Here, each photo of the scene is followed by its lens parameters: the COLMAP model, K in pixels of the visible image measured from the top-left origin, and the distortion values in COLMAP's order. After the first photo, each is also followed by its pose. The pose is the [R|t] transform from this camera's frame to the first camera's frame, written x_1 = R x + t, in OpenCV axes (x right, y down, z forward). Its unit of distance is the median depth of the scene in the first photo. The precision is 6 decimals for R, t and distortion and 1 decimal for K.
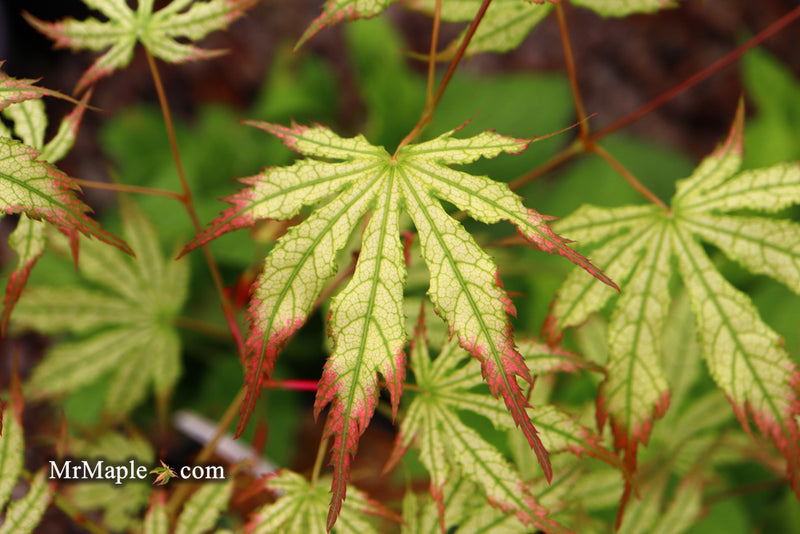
lens RADIAL K [[845.8, 0, 390.5], [0, 845.8, 266.9], [0, 0, 1]] dist [0.013138, 0.019842]
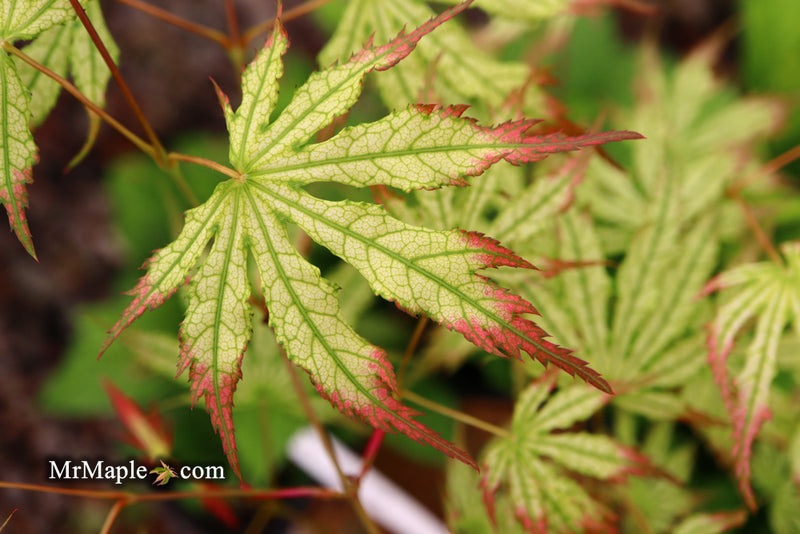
lens RADIAL K [[845.8, 0, 390.5], [0, 845.8, 266.9], [0, 0, 1]] dist [0.013138, 0.019842]
pose [[0.309137, -0.912163, 0.269061, -0.258775], [0.910187, 0.365786, 0.194321, -0.122031], [-0.275671, 0.184824, 0.943316, 0.184158]]
